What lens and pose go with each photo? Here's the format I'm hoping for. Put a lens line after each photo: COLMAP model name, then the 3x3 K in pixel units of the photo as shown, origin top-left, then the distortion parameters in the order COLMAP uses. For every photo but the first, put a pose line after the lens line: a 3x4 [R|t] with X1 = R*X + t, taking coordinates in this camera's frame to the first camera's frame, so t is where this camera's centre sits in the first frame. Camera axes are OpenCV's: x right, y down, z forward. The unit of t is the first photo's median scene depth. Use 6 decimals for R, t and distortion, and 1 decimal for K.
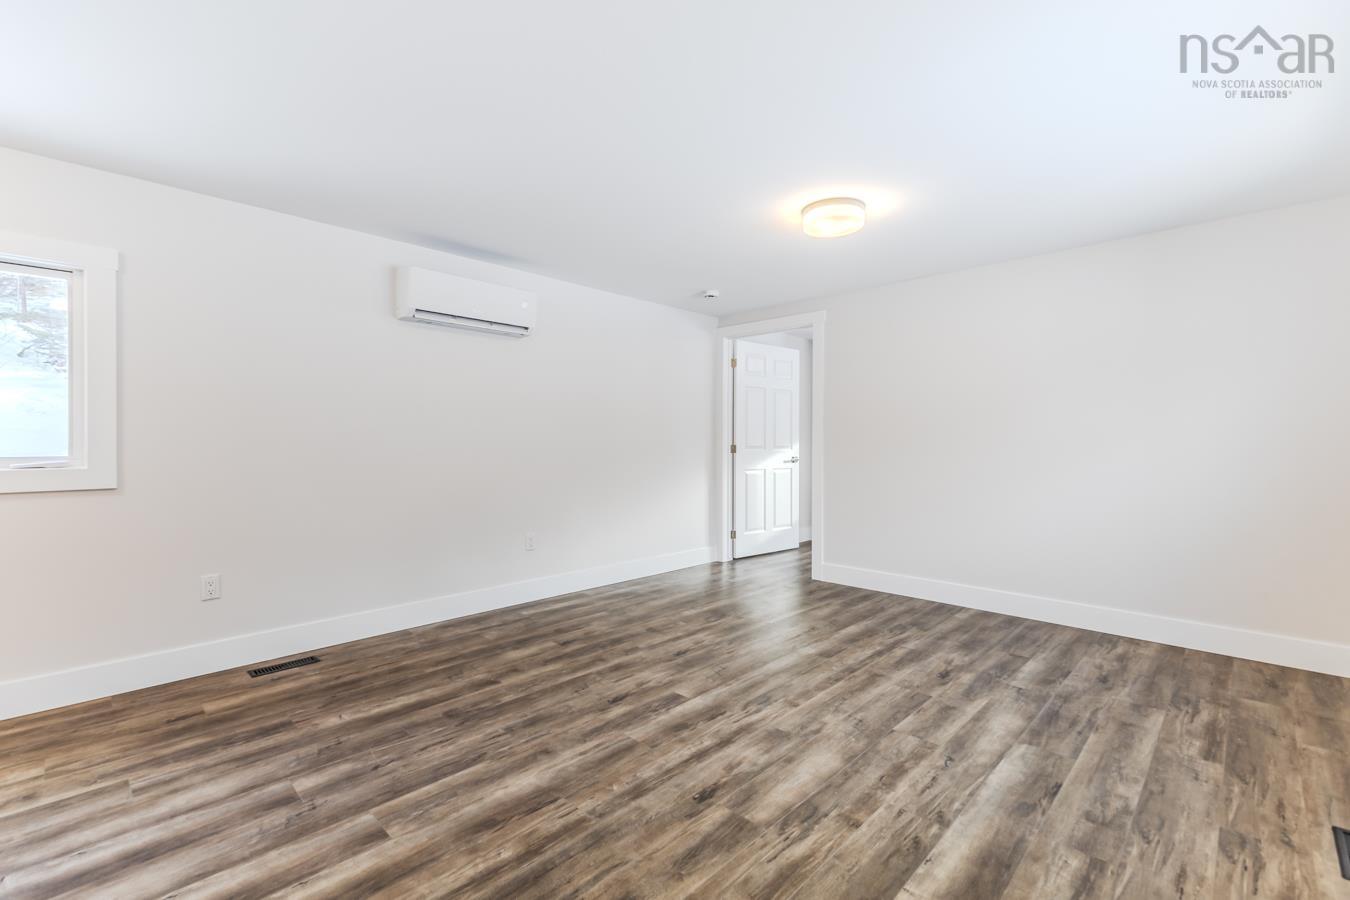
lens RADIAL K [[587.4, 0, 685.8], [0, 587.4, 439.5], [0, 0, 1]] dist [0.013714, -0.003141]
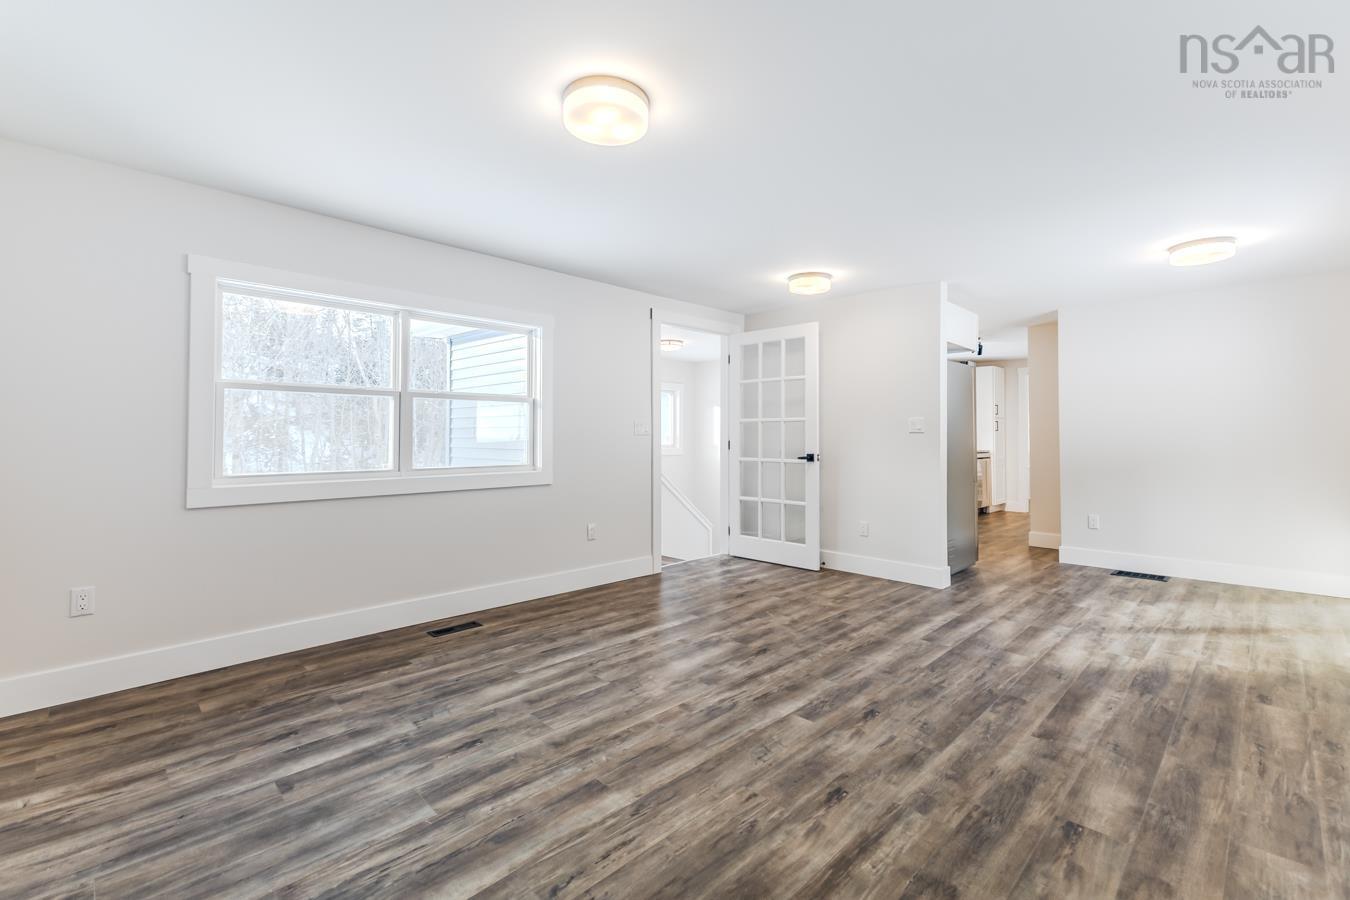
lens RADIAL K [[587.4, 0, 685.1], [0, 587.4, 436.3], [0, 0, 1]] dist [0.013714, -0.003141]
pose [[-0.999780, -0.002086, 0.020865, 0.170492], [-0.002183, 0.999987, -0.004595, 0.005083], [-0.020855, -0.004639, -0.999772, 2.079476]]
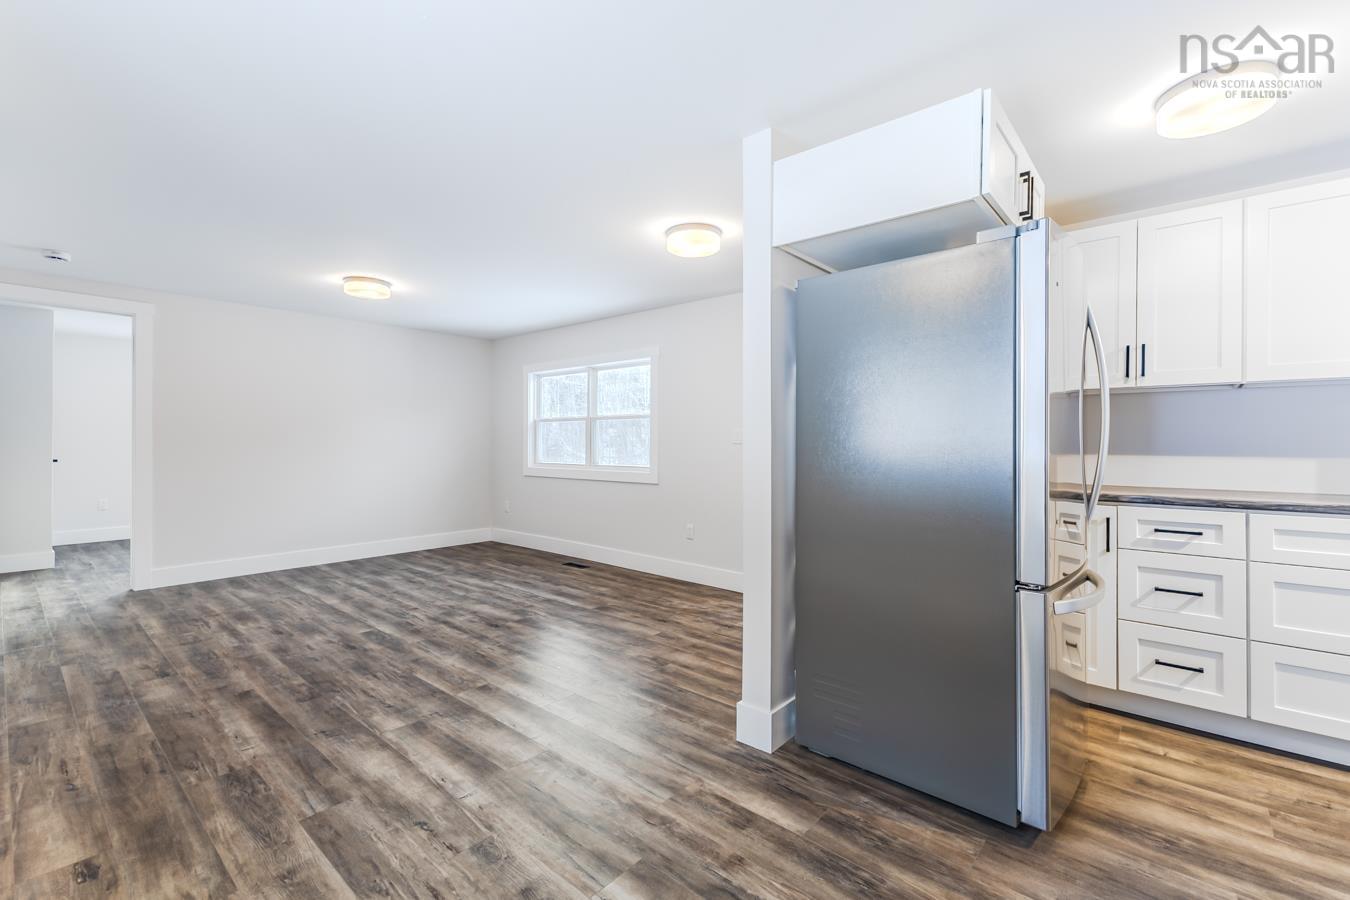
lens RADIAL K [[587.4, 0, 672.7], [0, 587.4, 437.0], [0, 0, 1]] dist [0.013714, -0.003141]
pose [[-0.042802, 0.010504, 0.999028, -1.522082], [-0.008278, 0.999907, -0.010868, -0.005105], [-0.999049, -0.008735, -0.042711, 0.389290]]
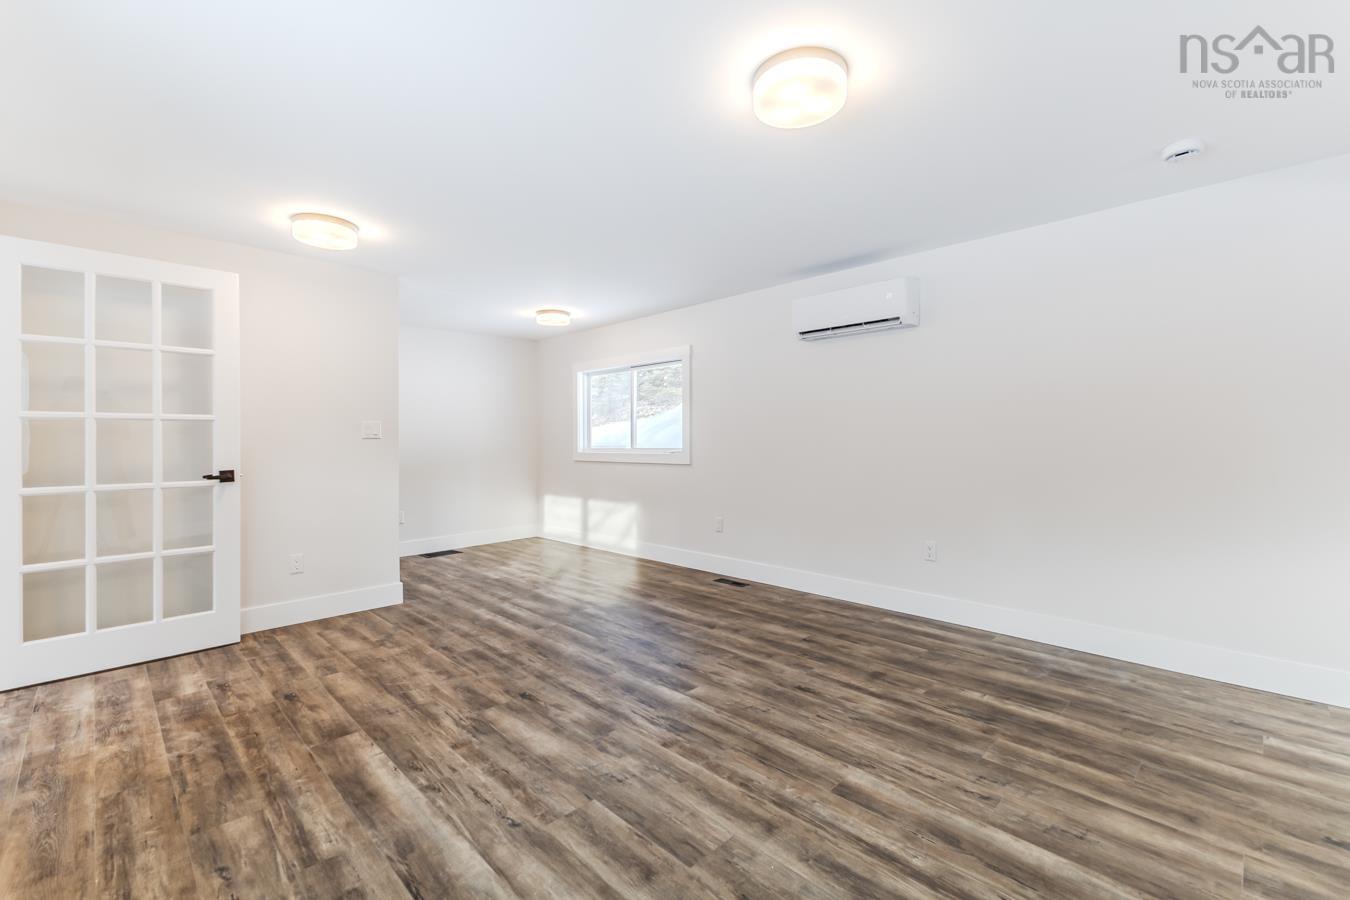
lens RADIAL K [[587.4, 0, 666.8], [0, 587.4, 446.2], [0, 0, 1]] dist [0.013714, -0.003141]
pose [[-0.039334, 0.008581, -0.999189, 1.100560], [0.011956, 0.999896, 0.008116, 0.002728], [0.999155, -0.011627, -0.039433, 1.088609]]
